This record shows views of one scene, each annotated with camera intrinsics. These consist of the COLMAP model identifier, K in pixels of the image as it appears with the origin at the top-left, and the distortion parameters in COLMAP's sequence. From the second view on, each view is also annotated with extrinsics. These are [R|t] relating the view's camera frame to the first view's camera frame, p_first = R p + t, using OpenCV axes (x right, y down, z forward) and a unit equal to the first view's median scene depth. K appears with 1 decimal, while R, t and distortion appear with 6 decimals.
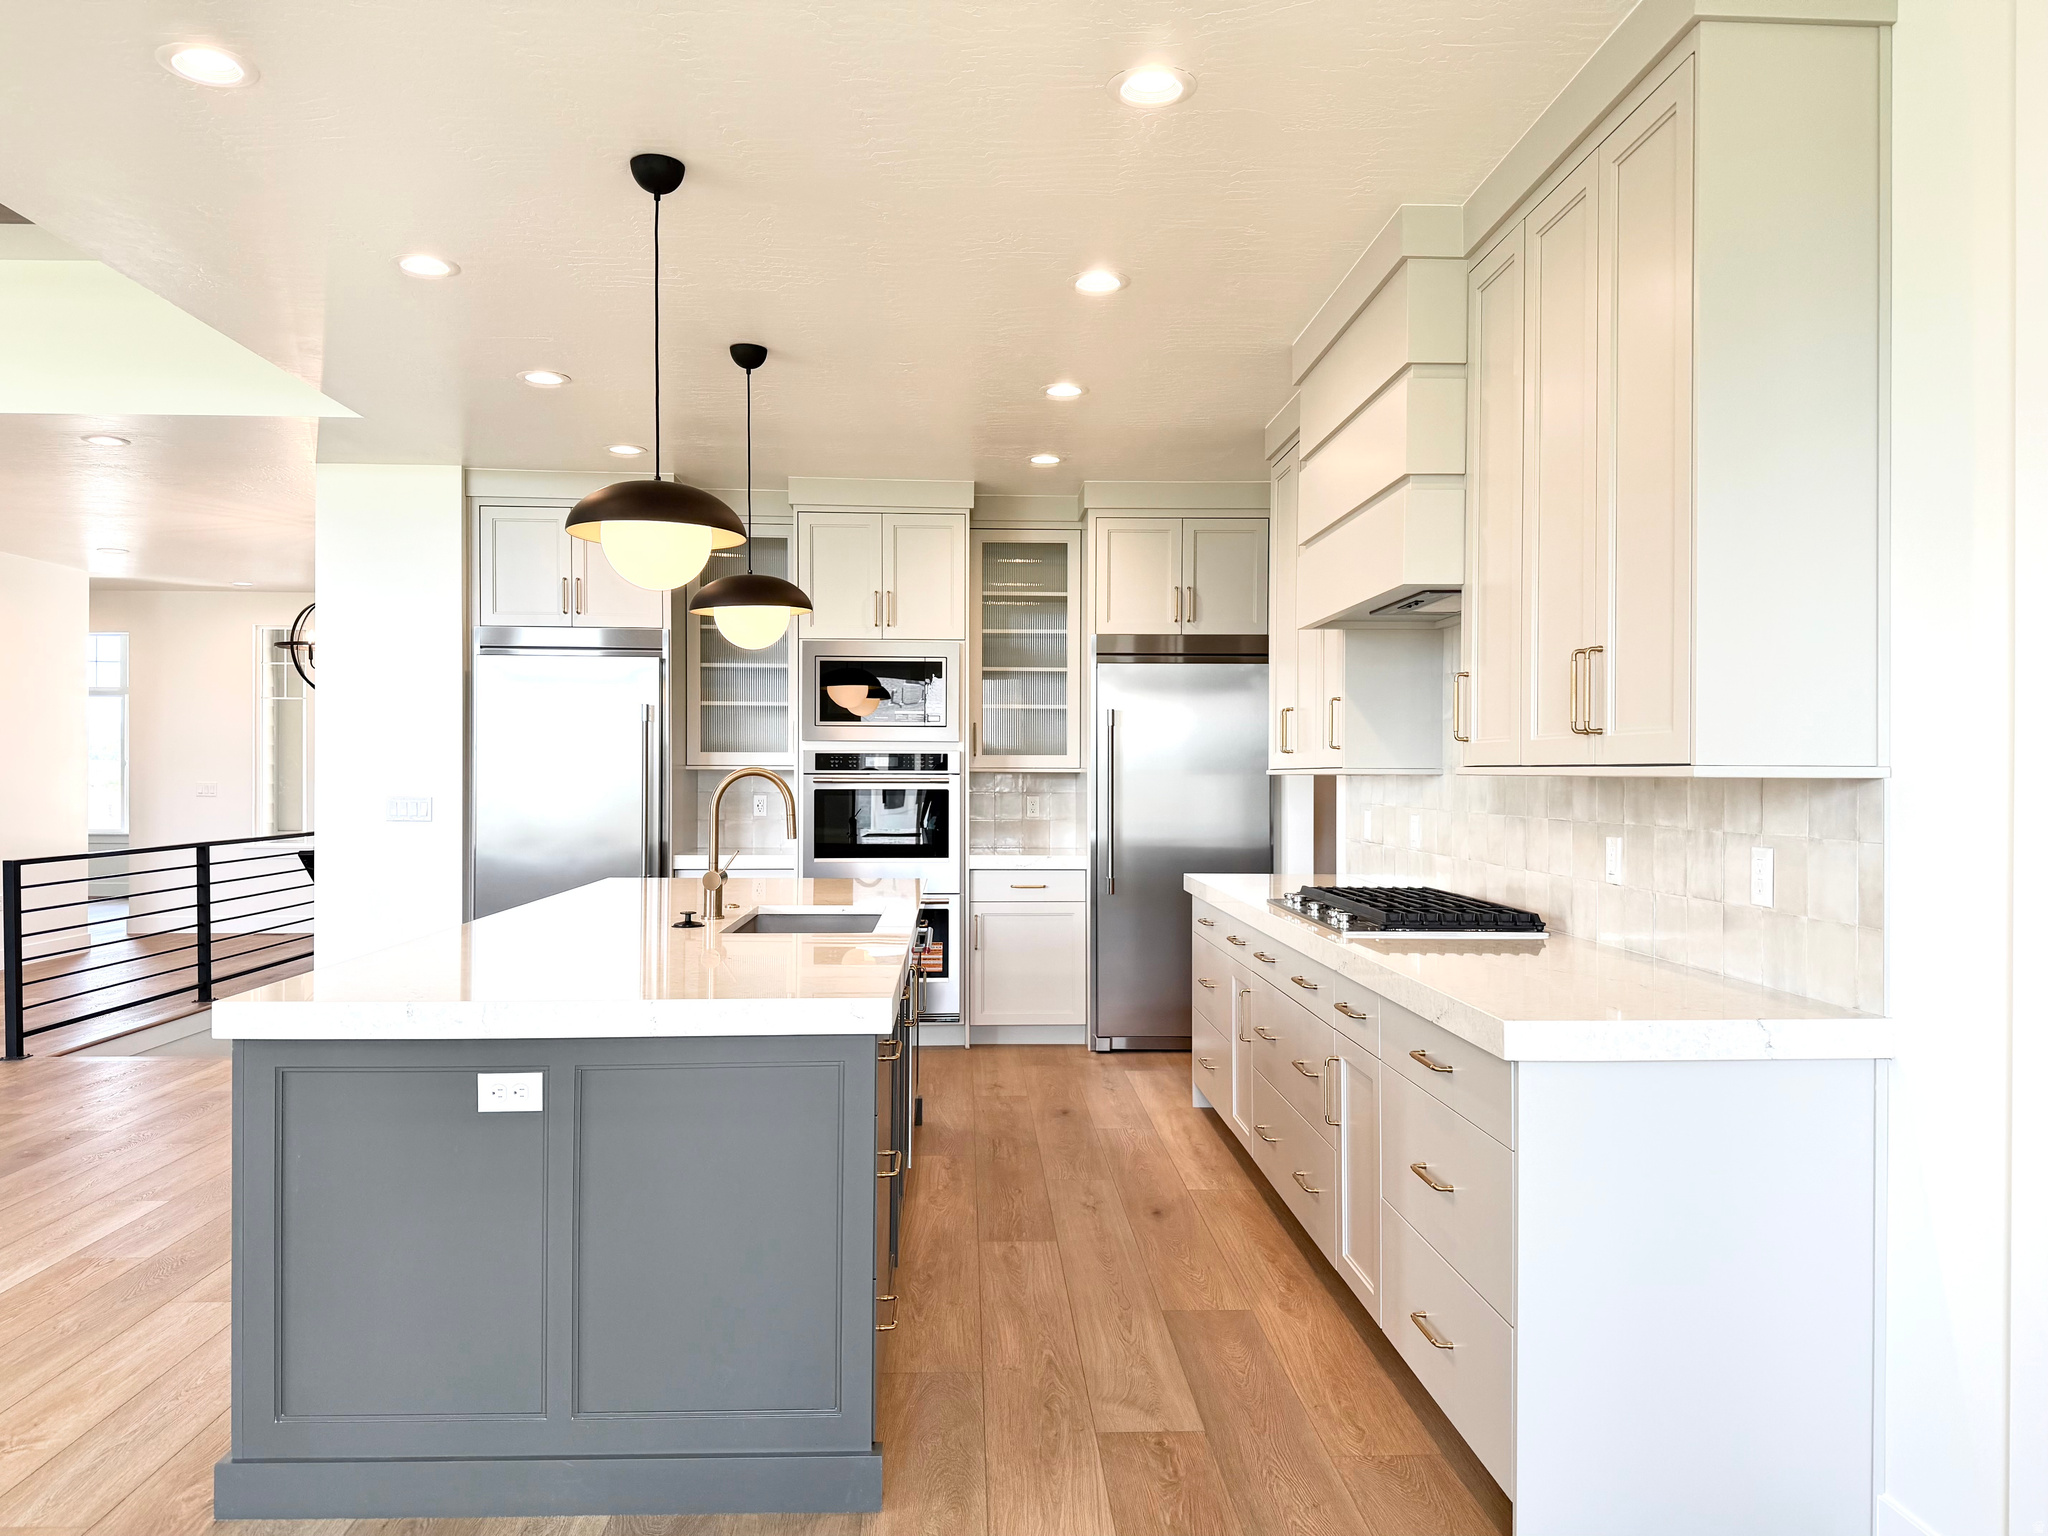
lens RADIAL K [[1430.8, 0, 1028.9], [0, 1430.8, 771.7], [0, 0, 1]] dist [-0.008346, -0.002923]
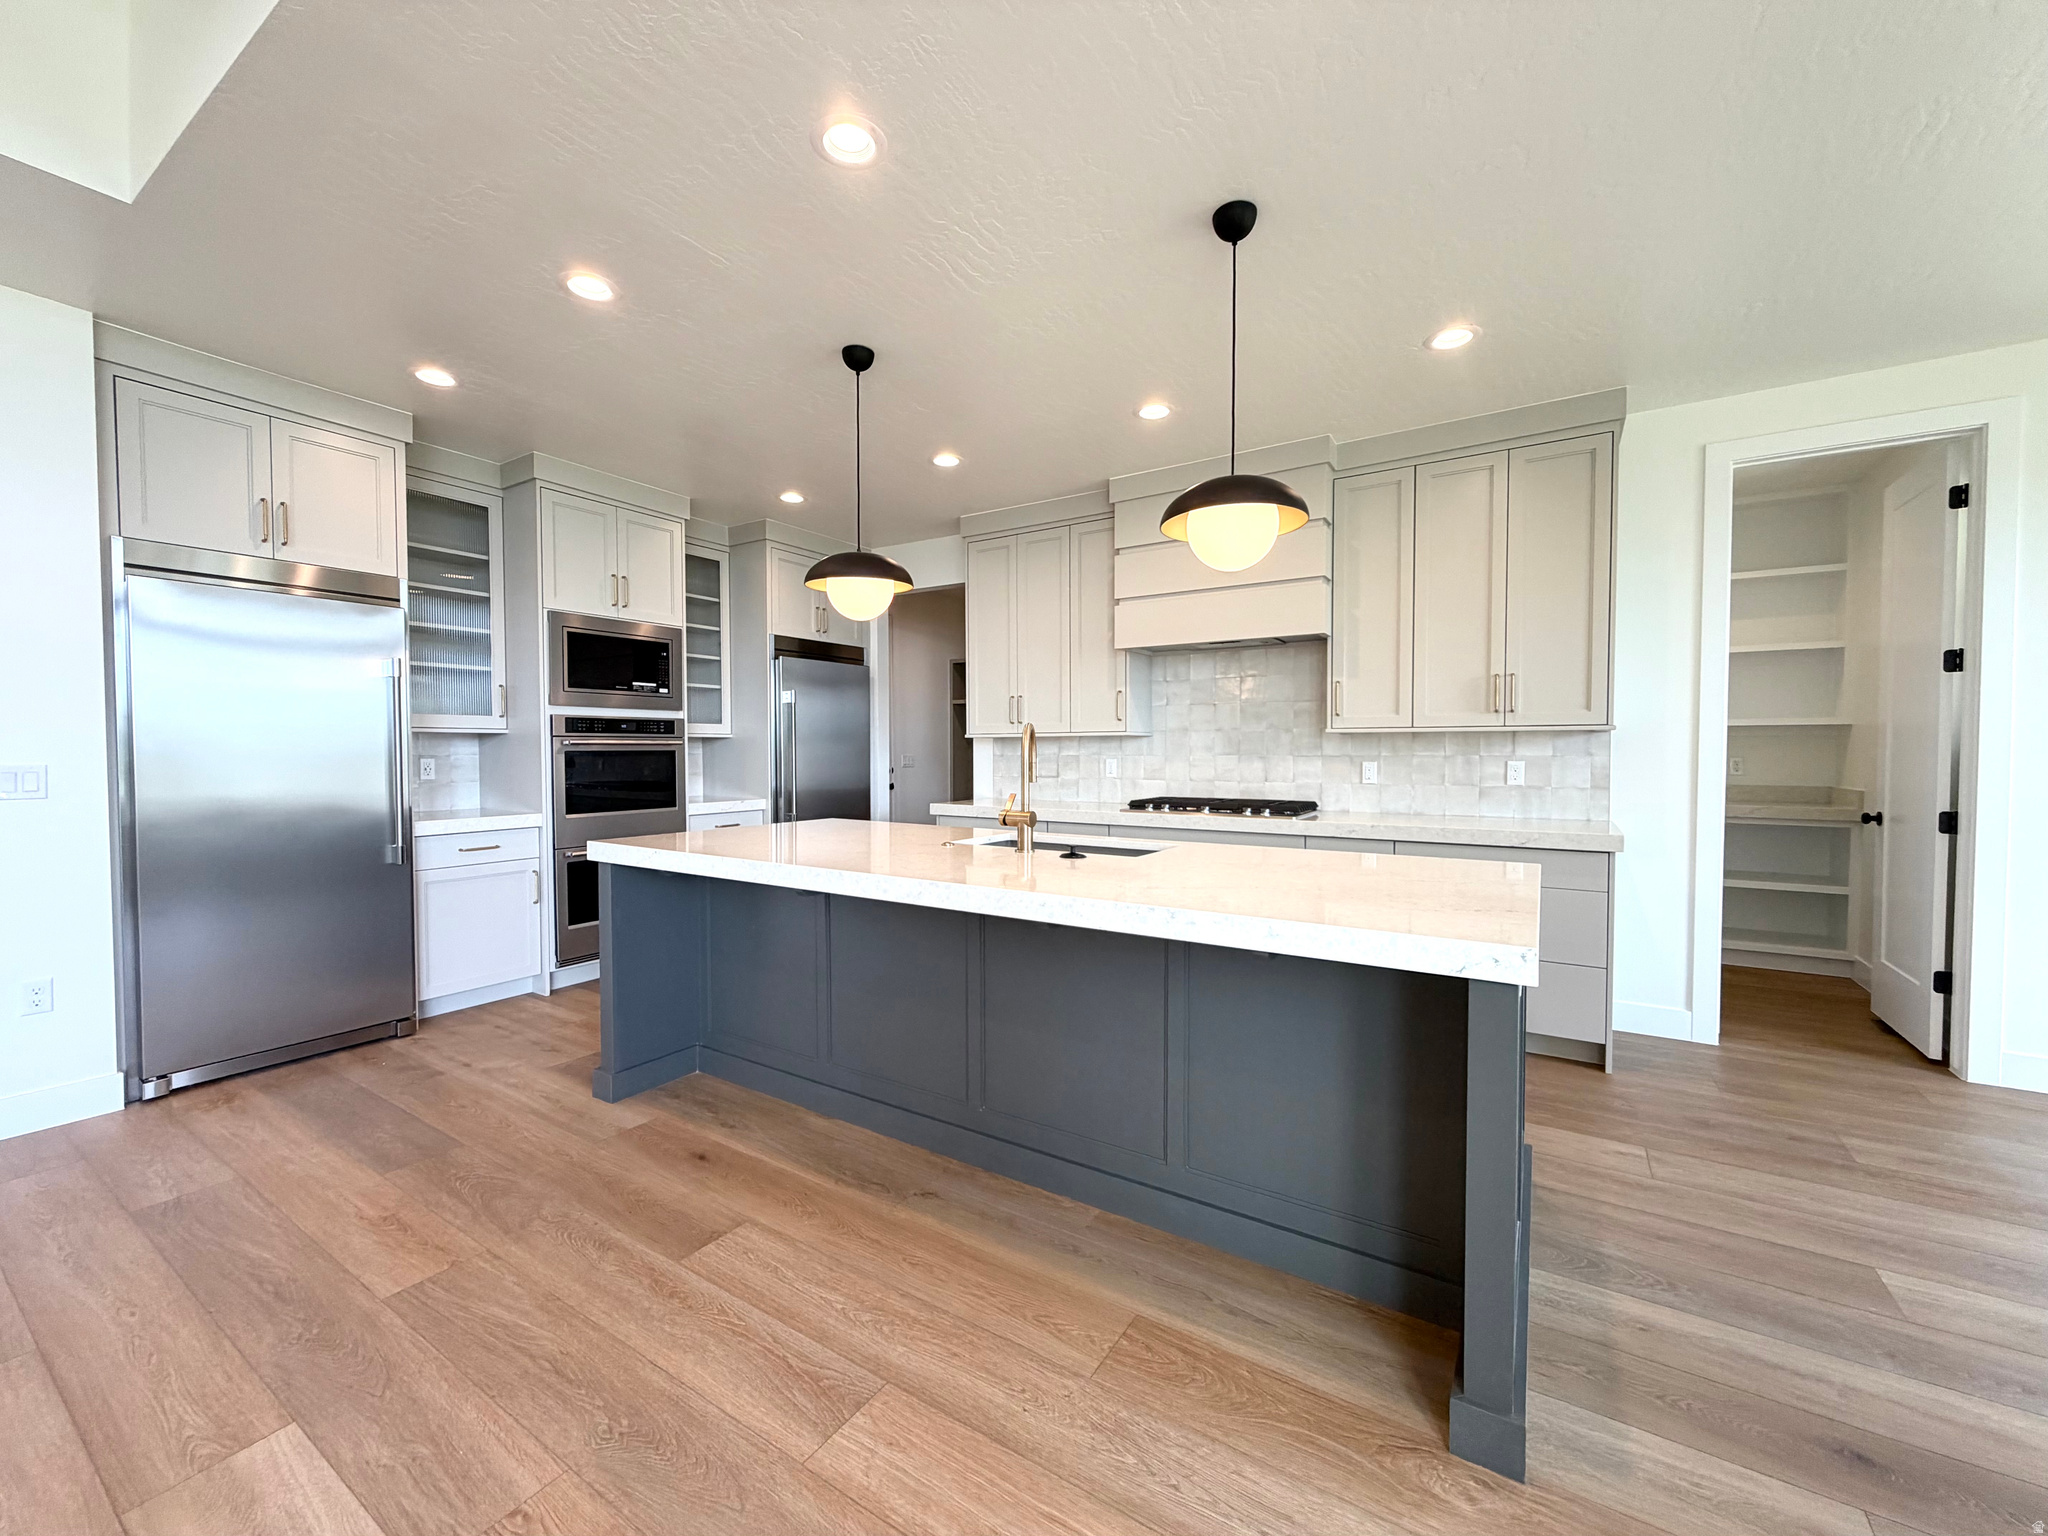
lens RADIAL K [[825.0, 0, 1019.6], [0, 825.0, 766.8], [0, 0, 1]] dist [-0.008306, -0.000287]
pose [[0.584121, -0.023235, 0.811334, -0.457297], [0.004580, 0.999669, 0.025331, 0.010635], [-0.811654, -0.011080, 0.584034, 0.361923]]
